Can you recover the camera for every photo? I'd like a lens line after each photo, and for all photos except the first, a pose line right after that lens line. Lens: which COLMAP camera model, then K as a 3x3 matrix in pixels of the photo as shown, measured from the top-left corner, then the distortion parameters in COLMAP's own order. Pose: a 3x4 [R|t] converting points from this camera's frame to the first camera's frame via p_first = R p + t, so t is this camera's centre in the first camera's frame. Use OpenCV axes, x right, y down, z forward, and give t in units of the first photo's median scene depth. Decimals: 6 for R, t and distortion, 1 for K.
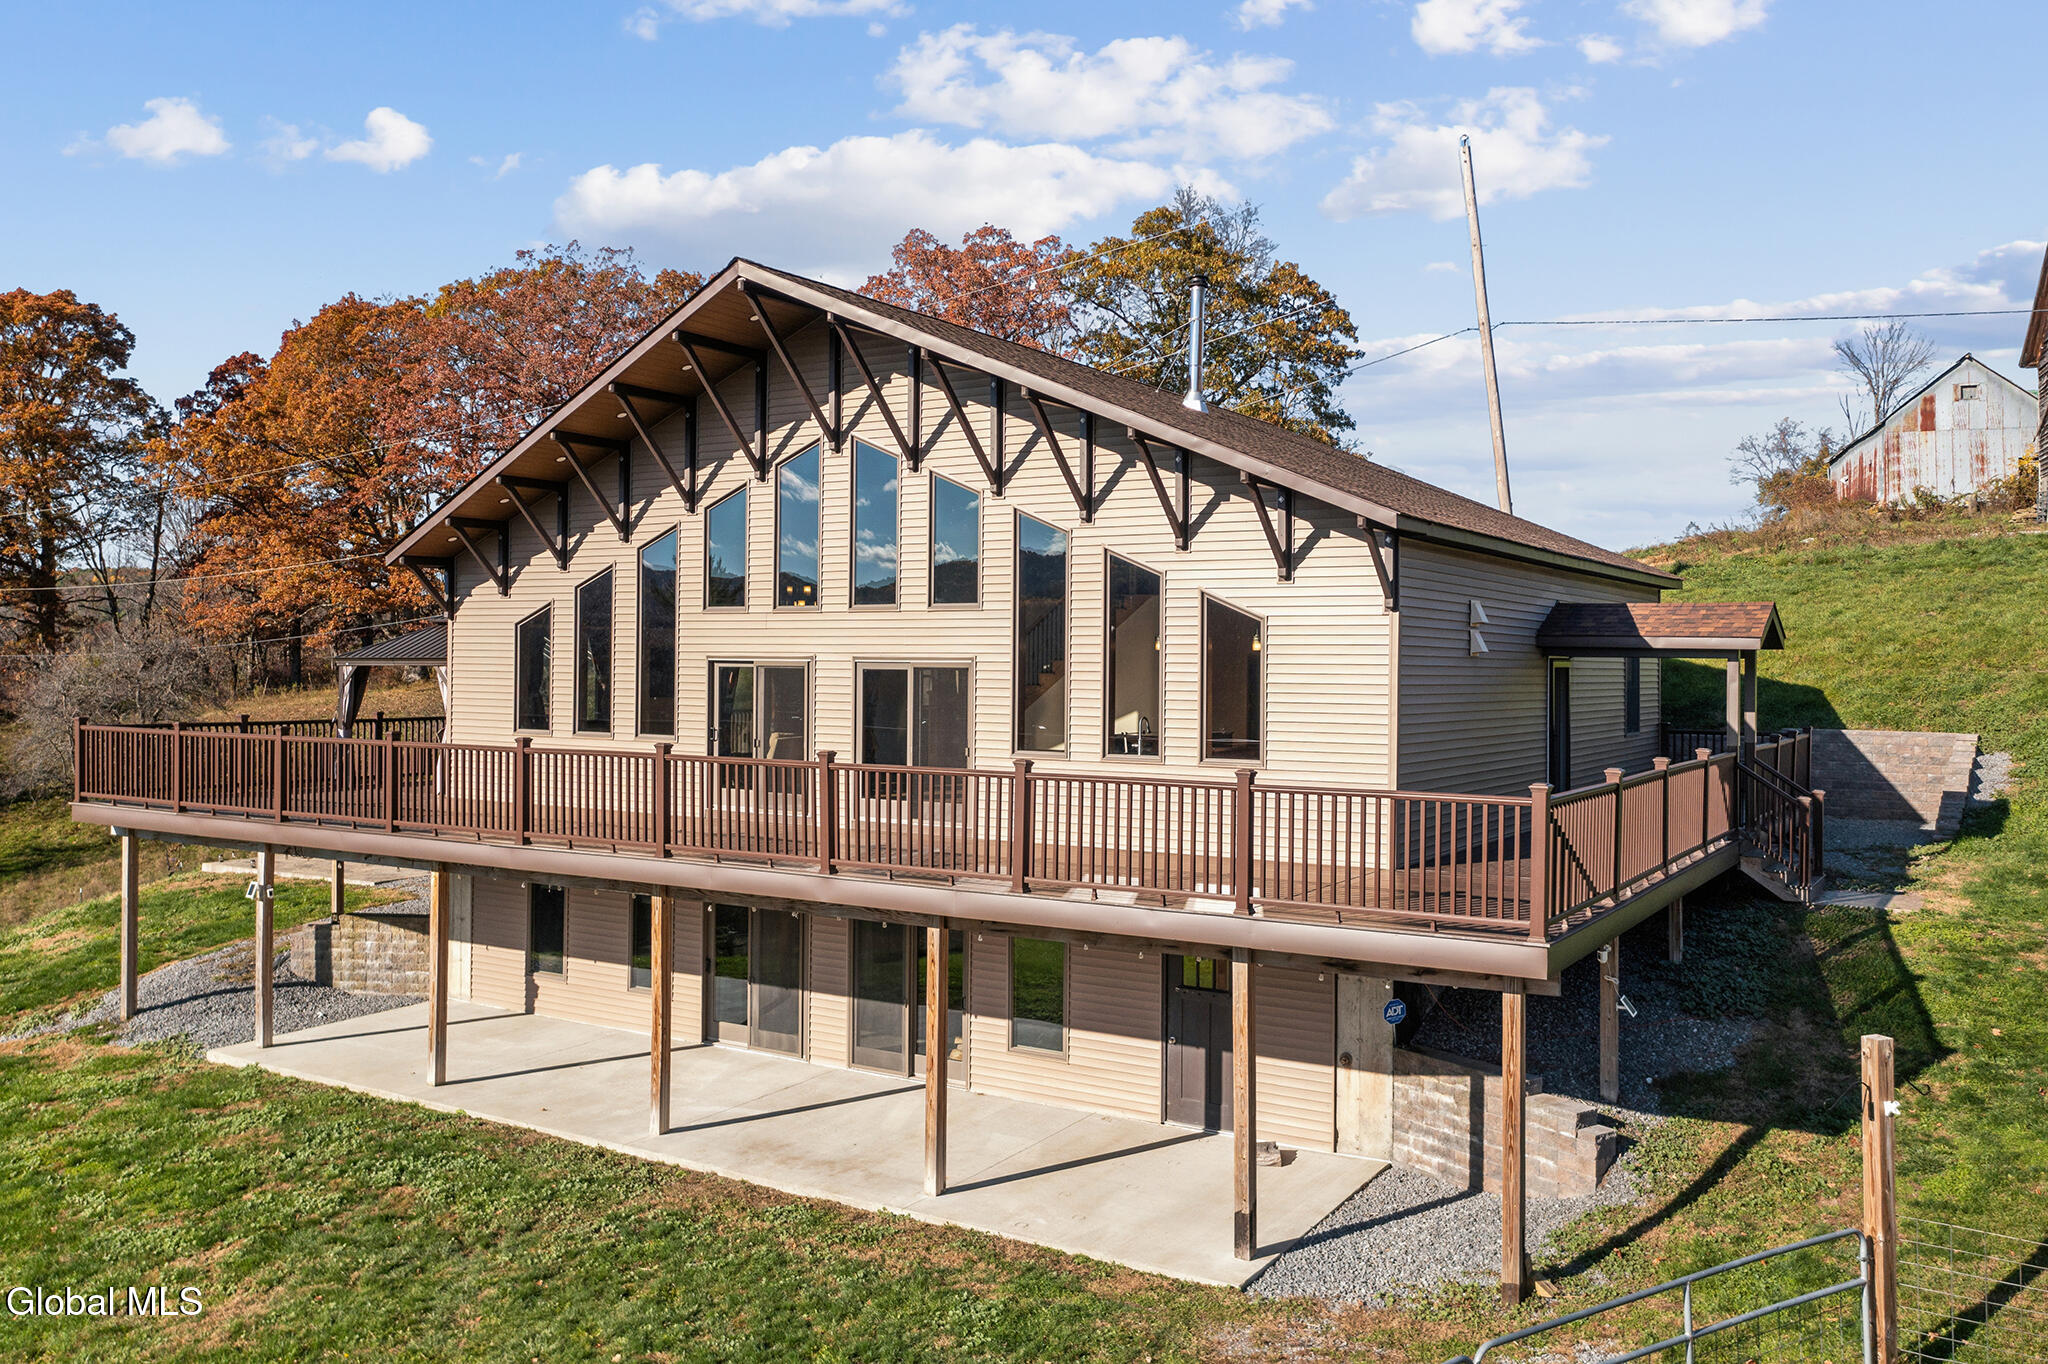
lens RADIAL K [[1683.3, 0, 1024.0], [0, 1683.3, 682.0], [0, 0, 1]] dist [-0.002635, -0.000382]
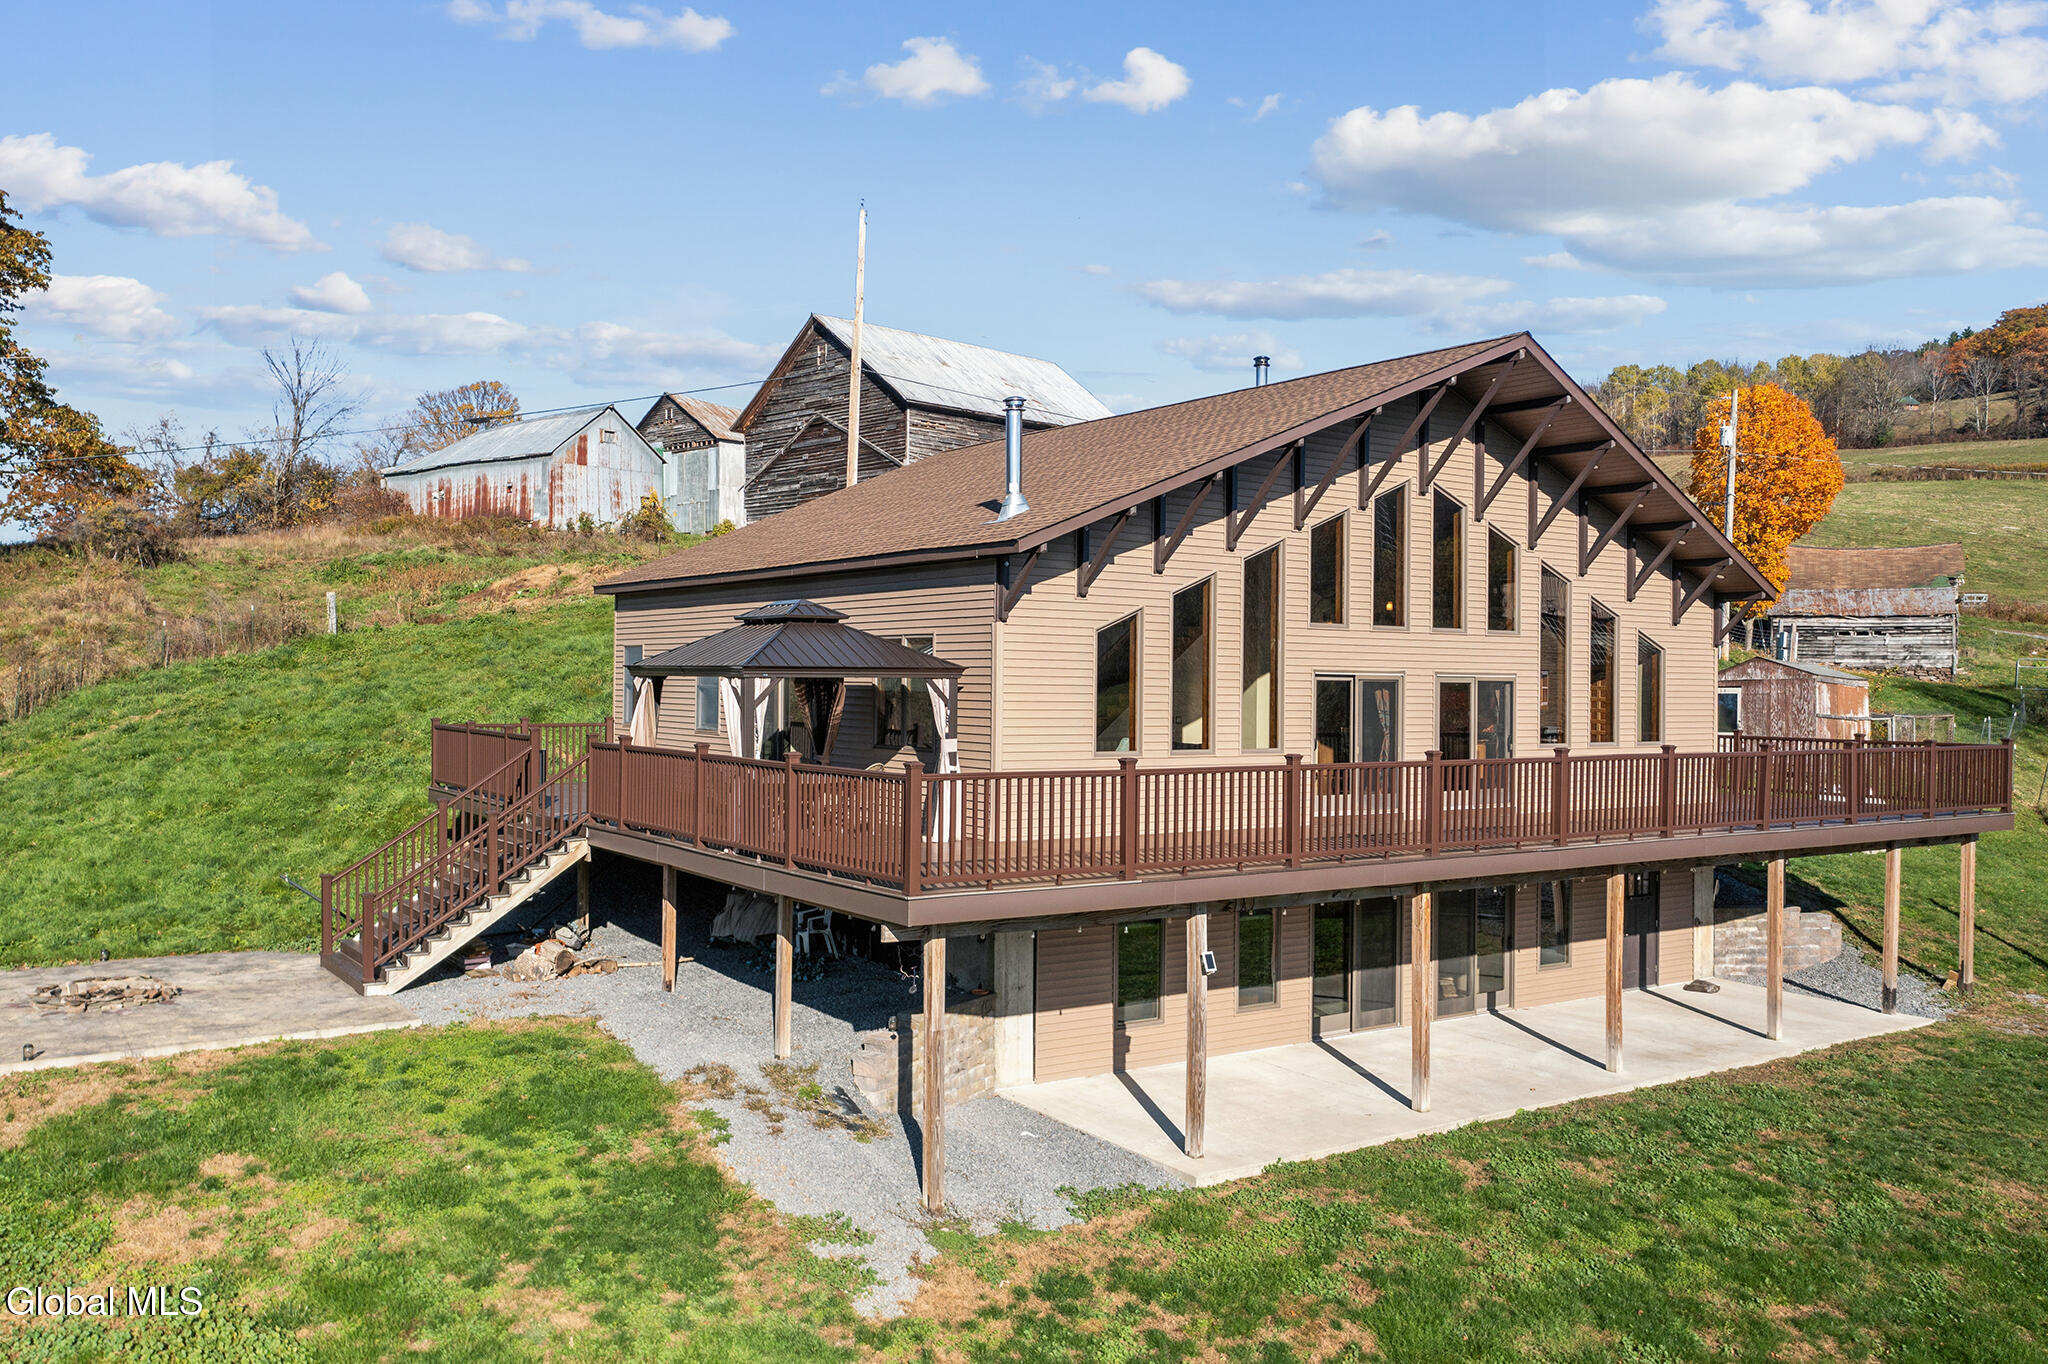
lens RADIAL K [[1607.0, 0, 992.1], [0, 1607.0, 639.7], [0, 0, 1]] dist [-0.001250, -0.003290]
pose [[0.411716, 0.013912, 0.911206, -1.219836], [0.000370, 0.999881, -0.015433, -0.018653], [-0.911312, 0.006691, 0.411662, 0.797347]]
